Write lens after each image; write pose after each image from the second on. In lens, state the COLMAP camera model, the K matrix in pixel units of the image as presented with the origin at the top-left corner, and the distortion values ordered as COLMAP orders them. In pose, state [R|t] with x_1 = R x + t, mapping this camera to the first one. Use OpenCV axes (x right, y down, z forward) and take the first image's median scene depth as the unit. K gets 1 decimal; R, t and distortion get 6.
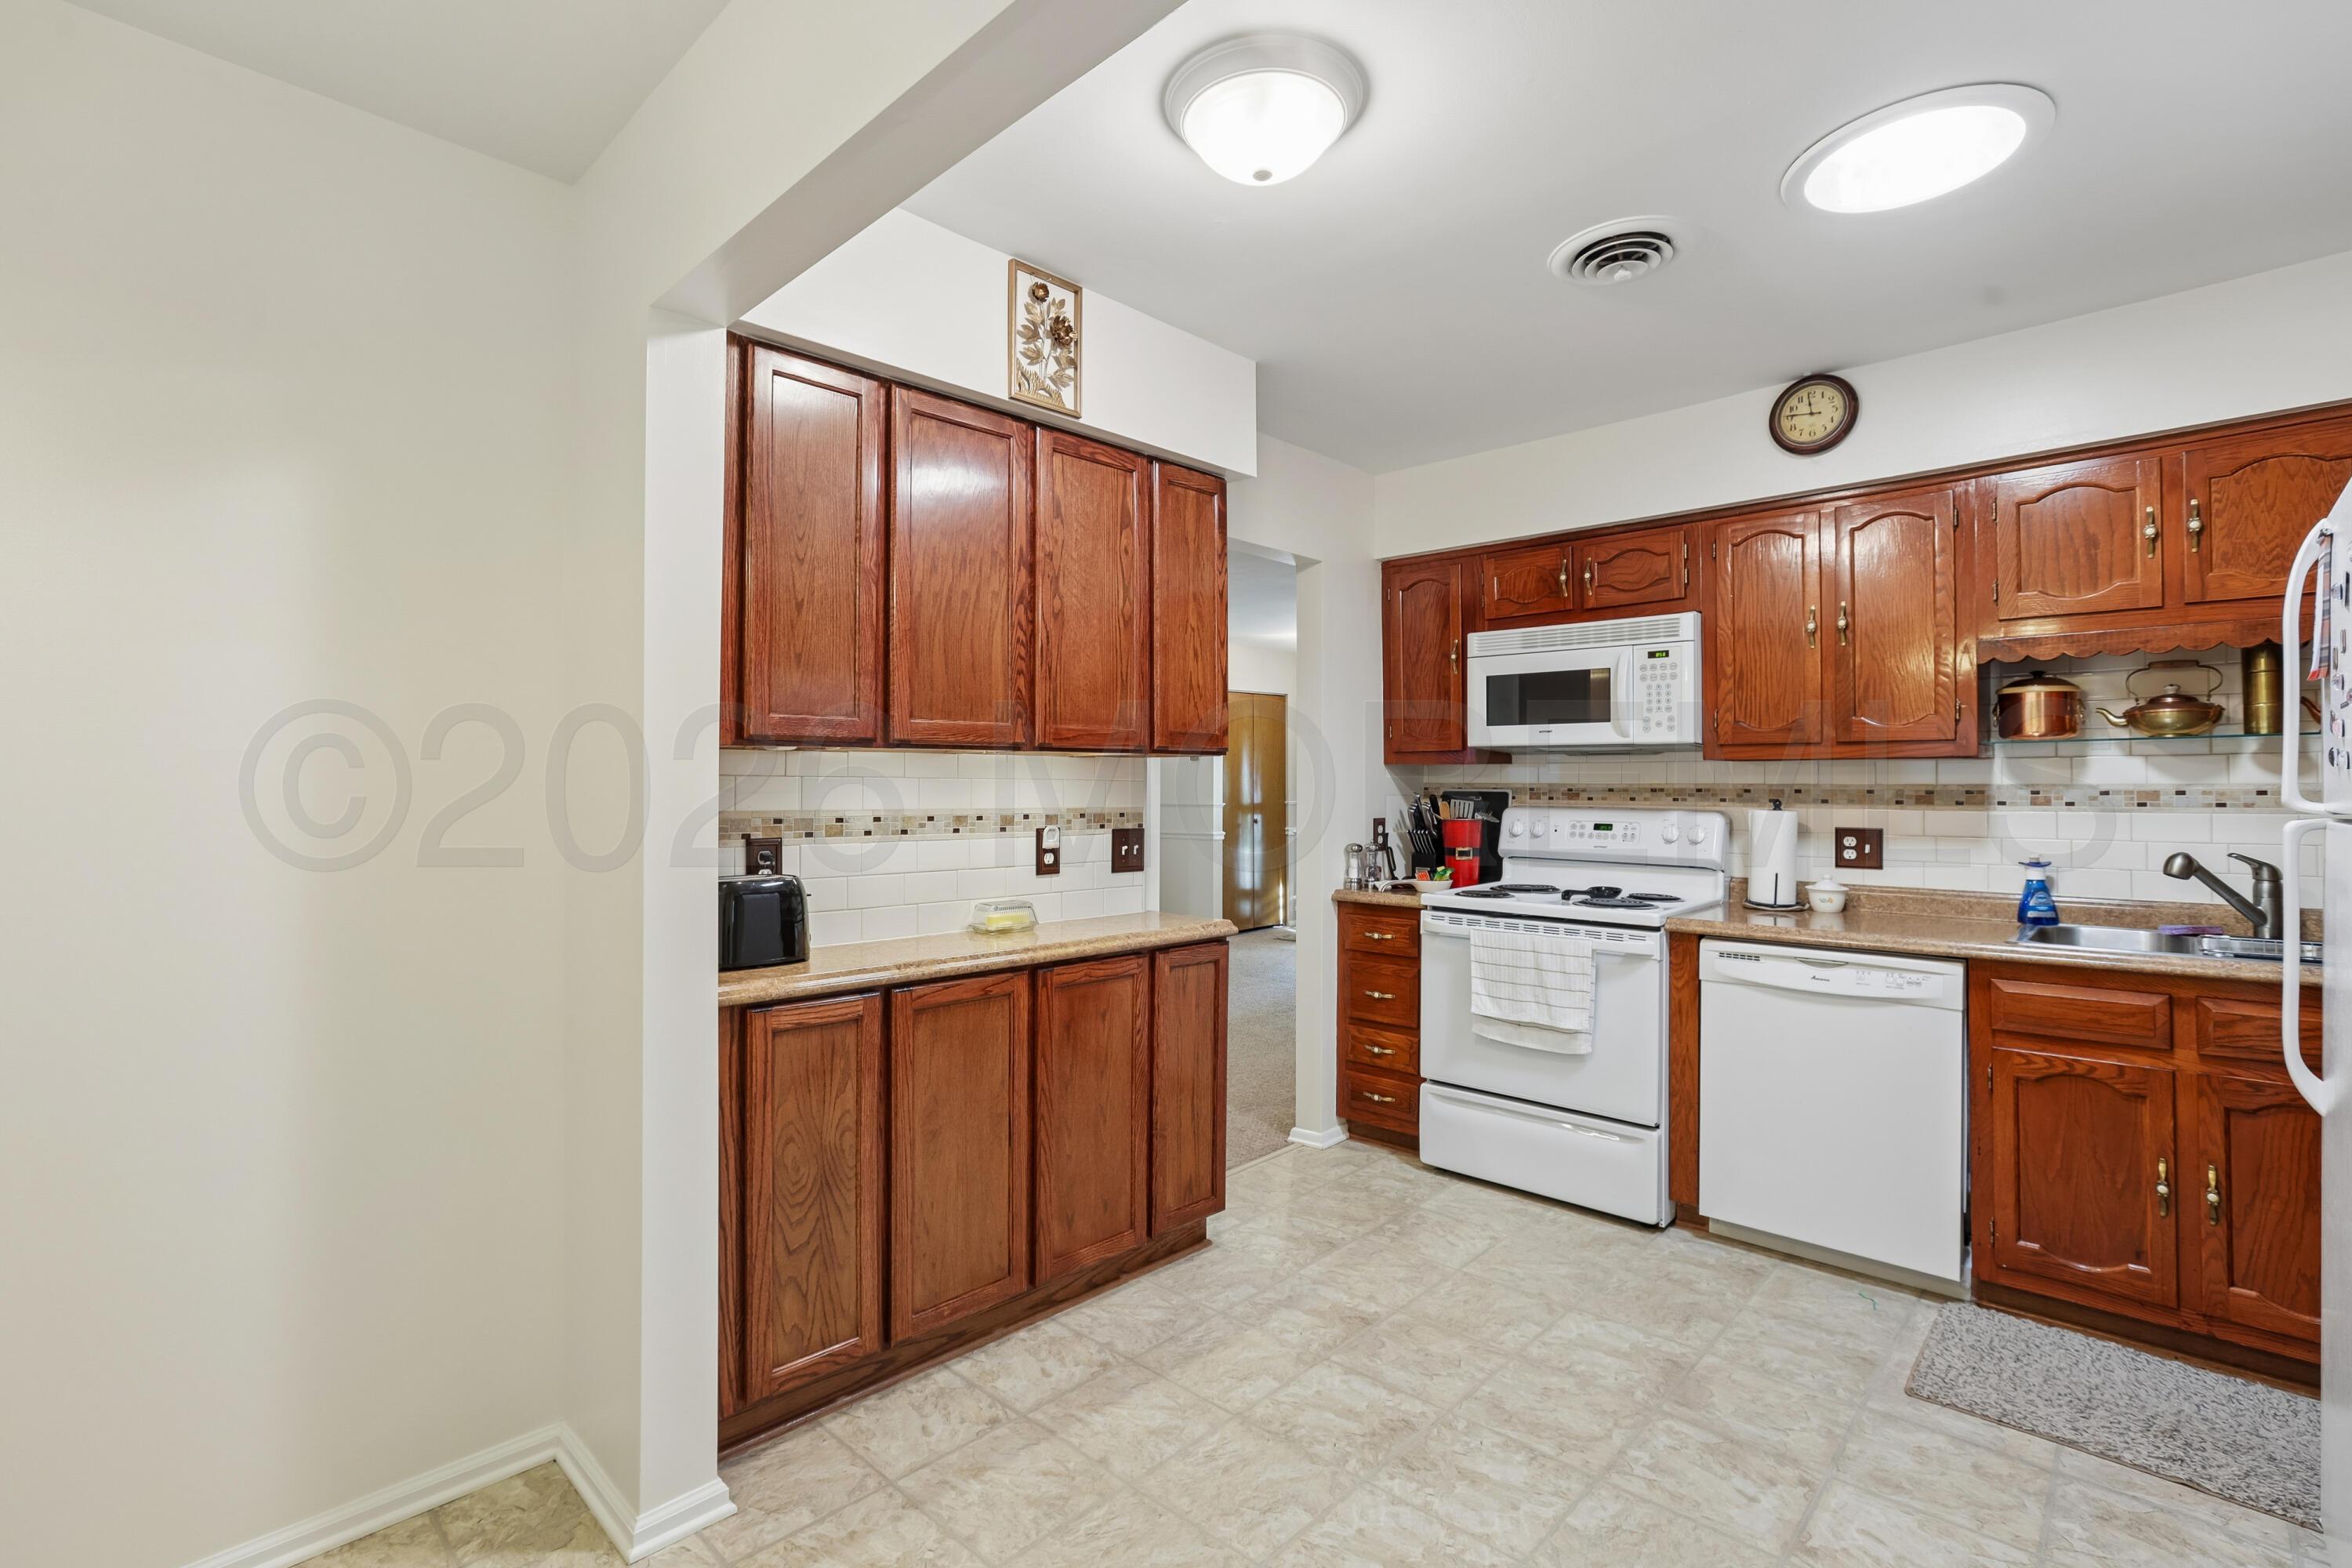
lens RADIAL K [[1048.2, 0, 1176.0], [0, 1048.2, 784.0], [0, 0, 1]] dist [-0.040675, 0.017328]
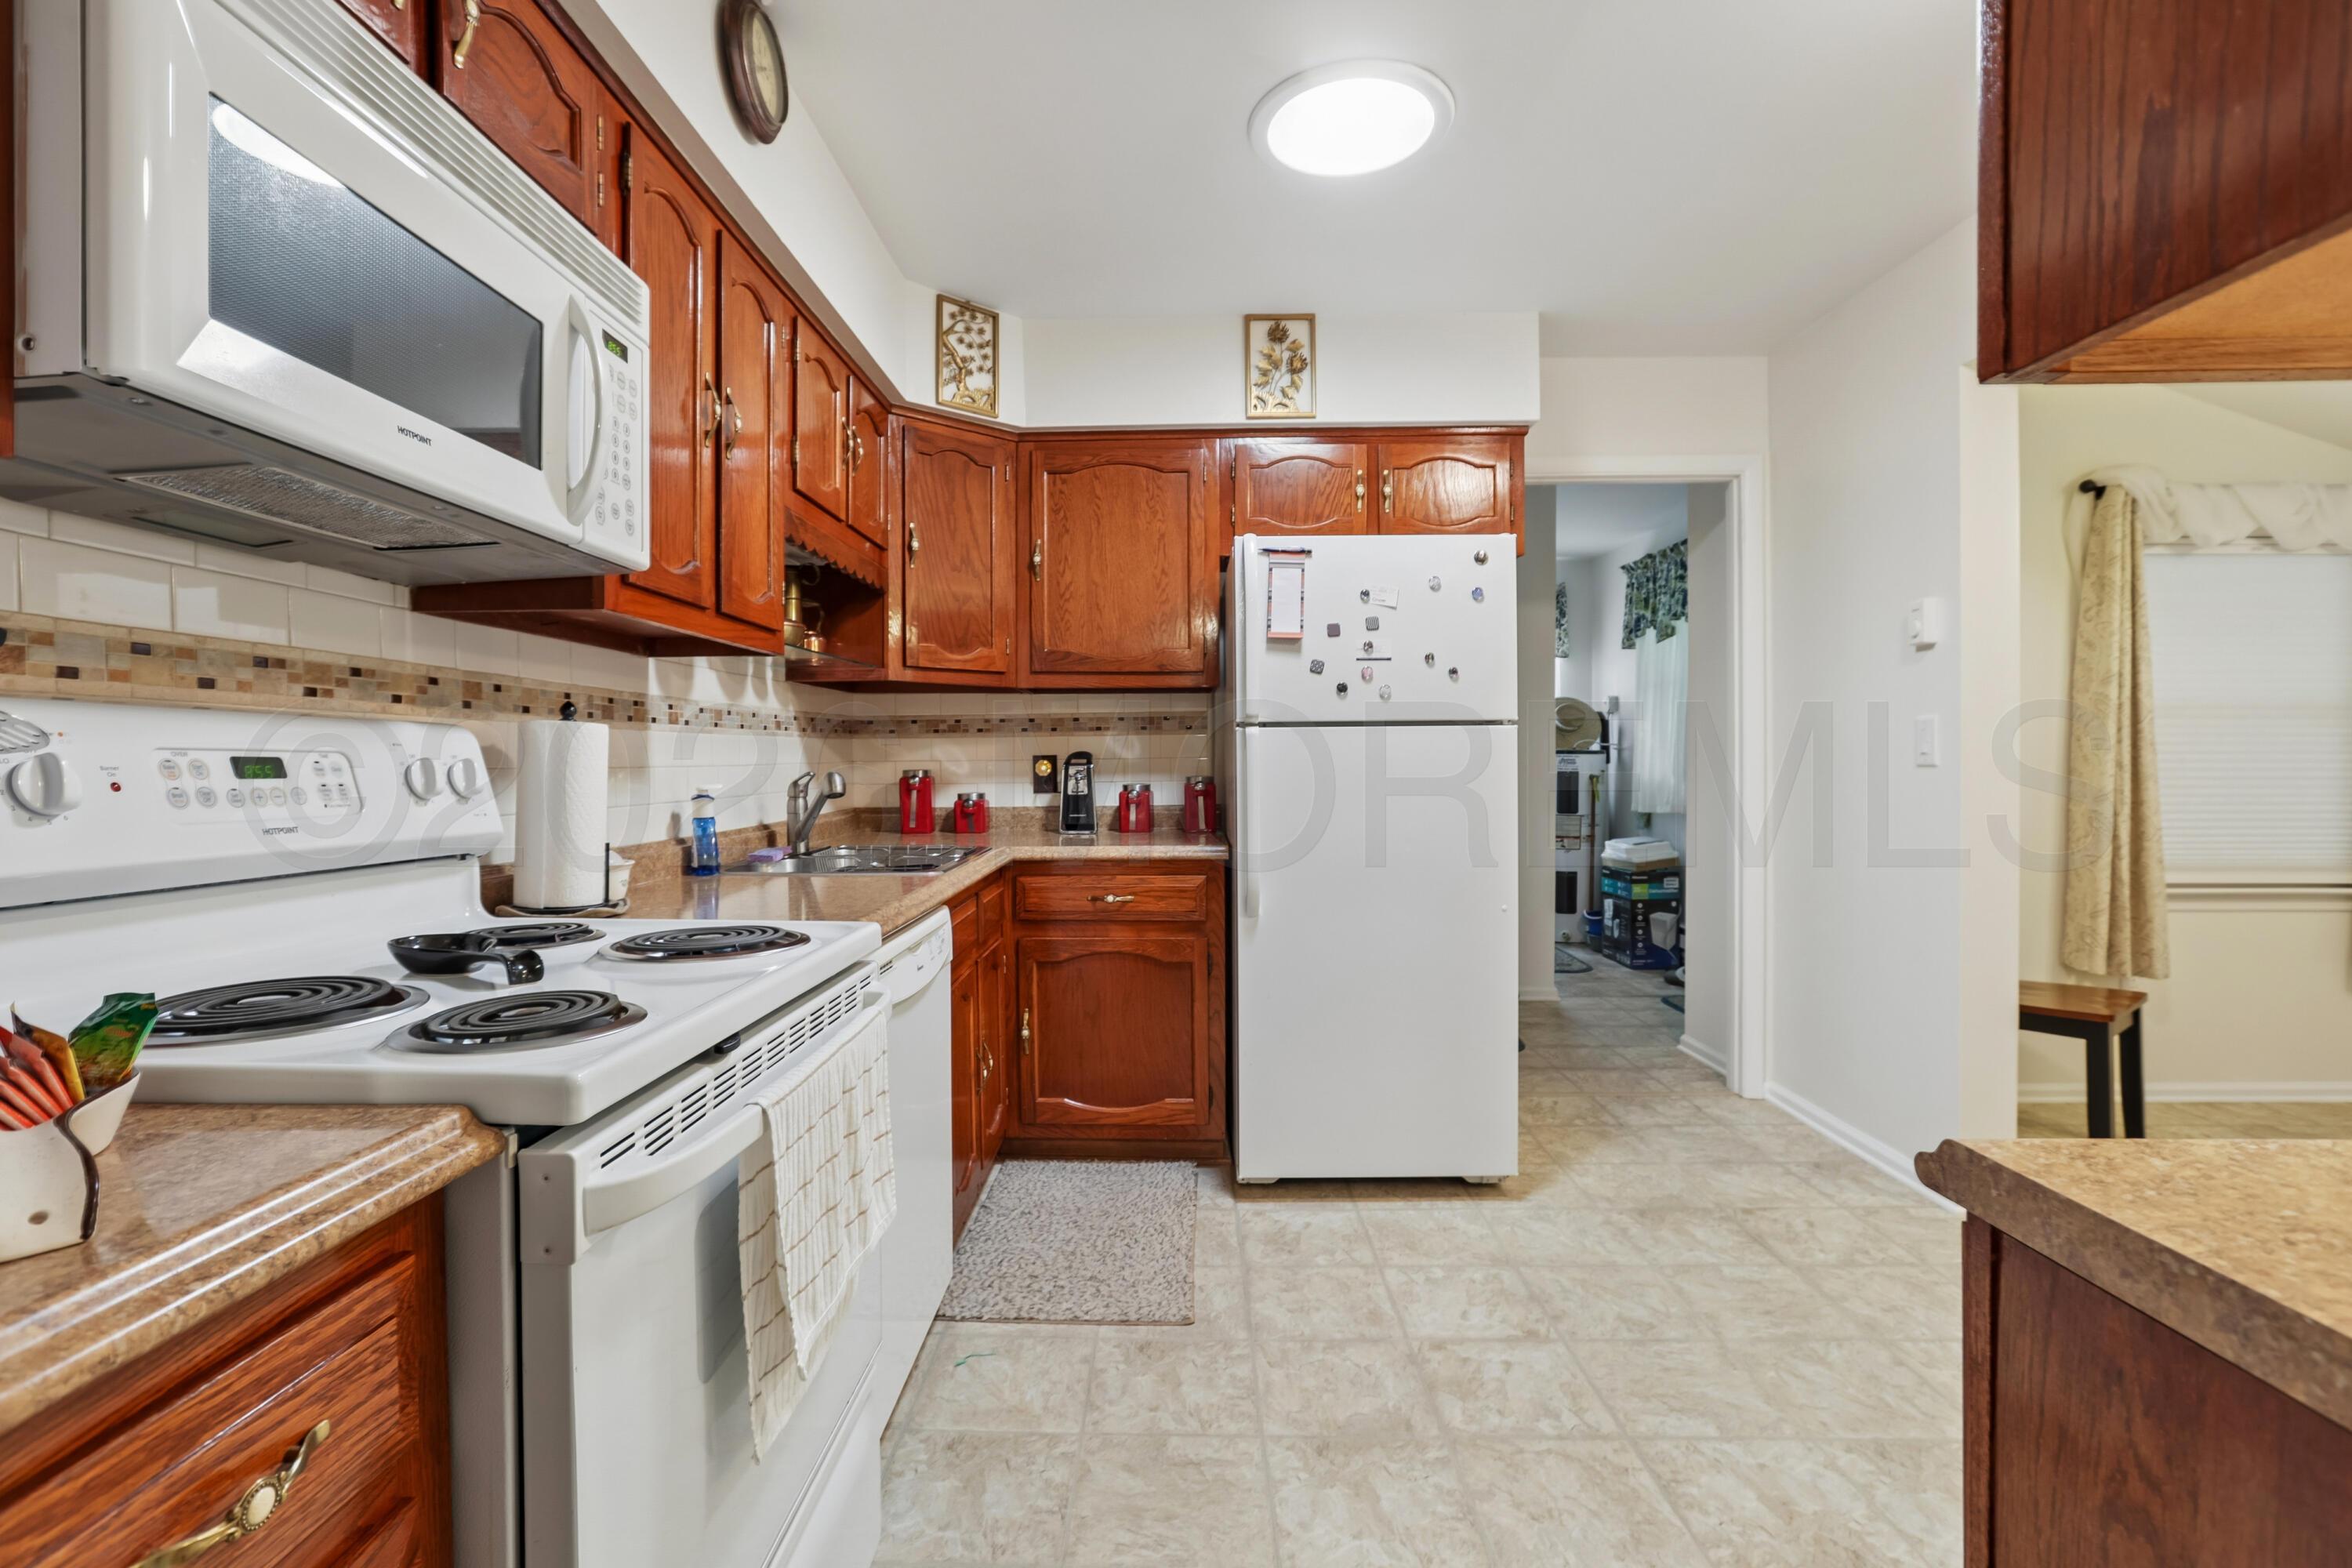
lens RADIAL K [[1079.2, 0, 1133.0], [0, 1079.2, 780.6], [0, 0, 1]] dist [-0.043833, 0.020729]
pose [[-0.655326, -0.011762, 0.755254, -0.002457], [0.000893, 0.999866, 0.016346, 0.049527], [-0.755345, 0.011387, -0.655228, 1.242150]]
